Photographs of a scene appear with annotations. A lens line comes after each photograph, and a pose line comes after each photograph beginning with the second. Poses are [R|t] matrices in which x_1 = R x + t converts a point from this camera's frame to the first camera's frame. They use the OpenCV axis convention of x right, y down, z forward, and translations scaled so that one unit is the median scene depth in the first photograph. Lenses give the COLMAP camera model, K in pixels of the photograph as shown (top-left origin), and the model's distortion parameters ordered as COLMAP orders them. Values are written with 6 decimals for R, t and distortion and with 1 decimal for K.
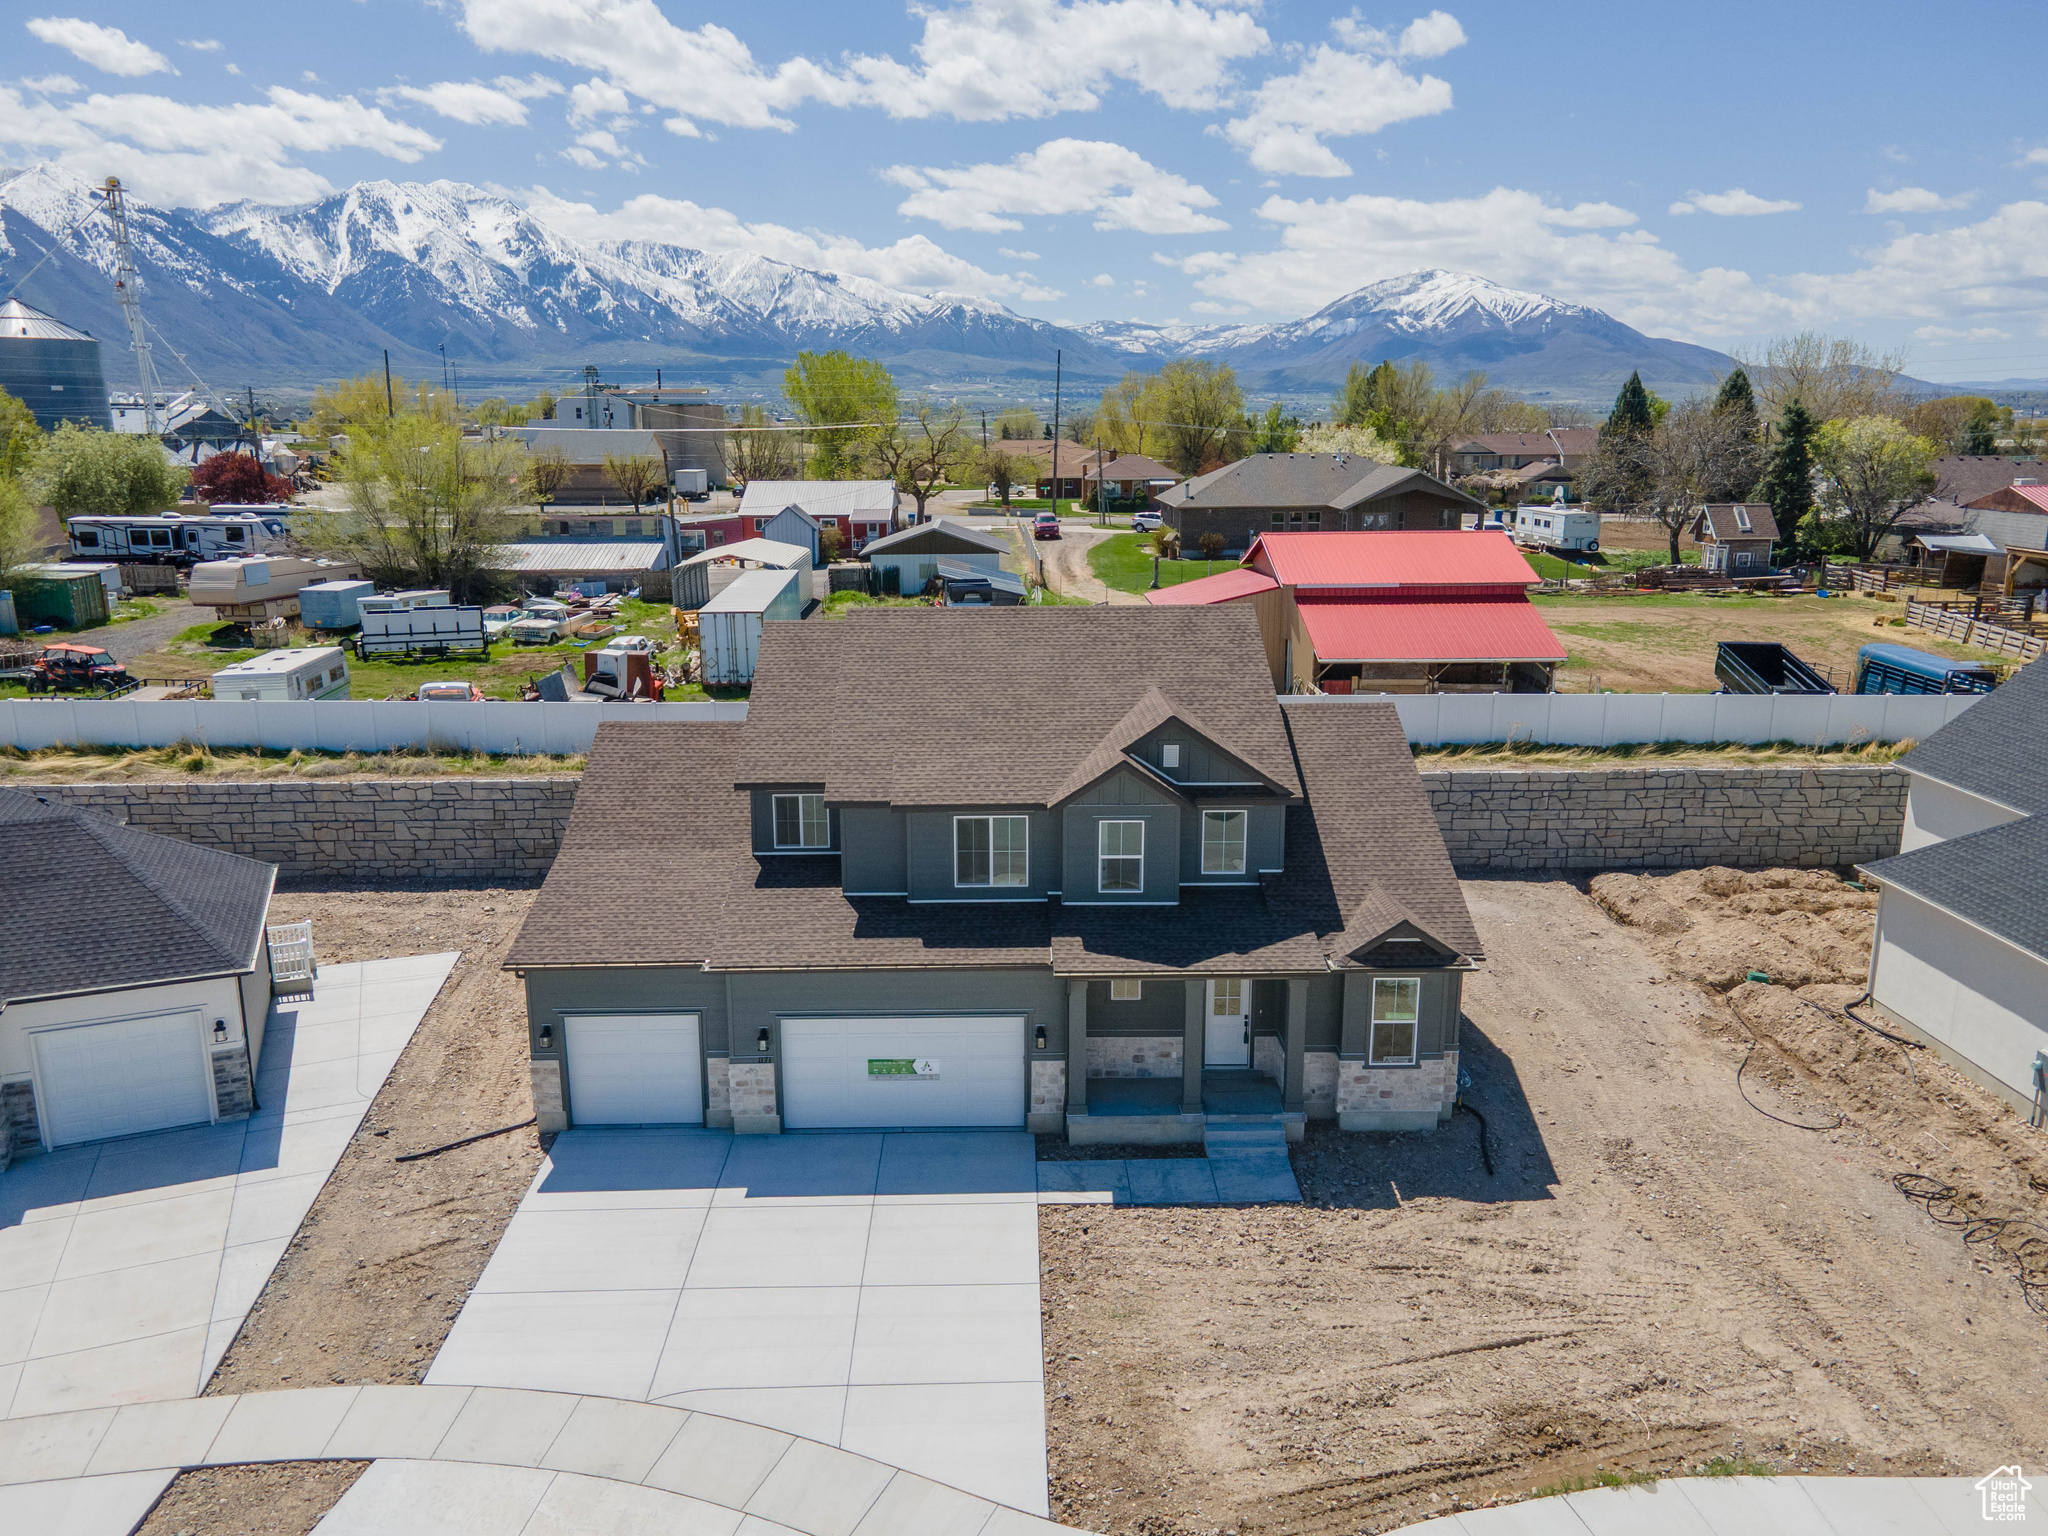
lens RADIAL K [[1493.3, 0, 1012.3], [0, 1493.3, 762.7], [0, 0, 1]] dist [0.055653, -0.023776]
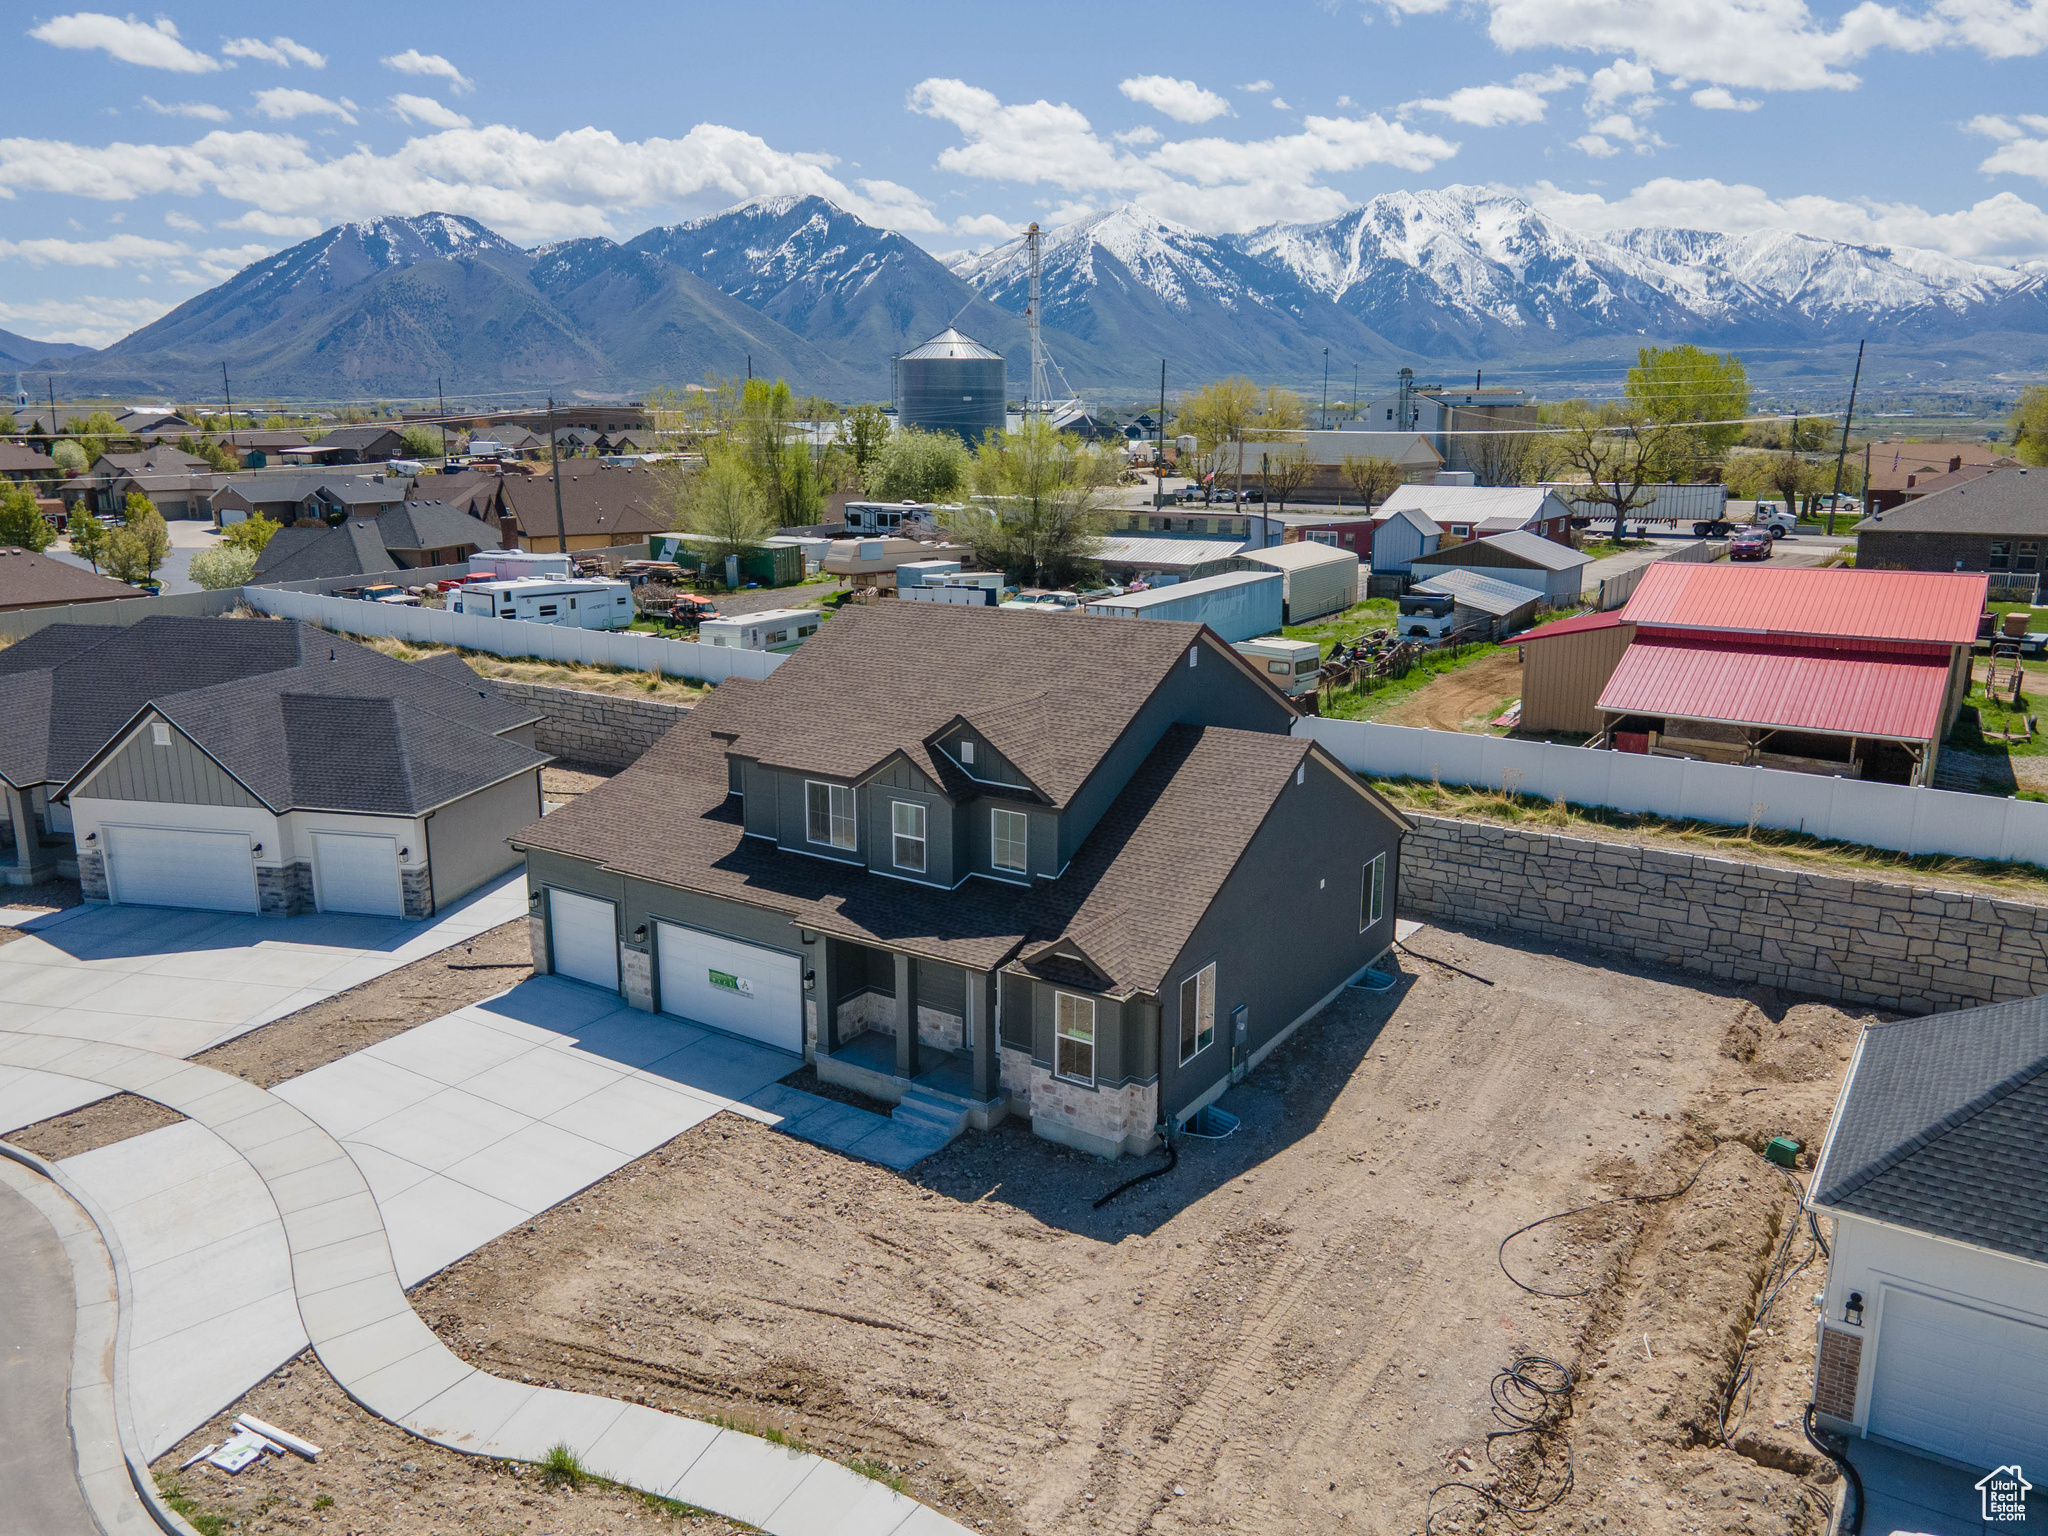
lens RADIAL K [[1493.3, 0, 1016.2], [0, 1493.3, 770.2], [0, 0, 1]] dist [0.055653, -0.023776]
pose [[0.818459, 0.136699, -0.558066, 0.107605], [-0.133604, 0.989941, 0.046544, -0.006873], [0.558815, 0.036465, 0.828490, 0.019488]]
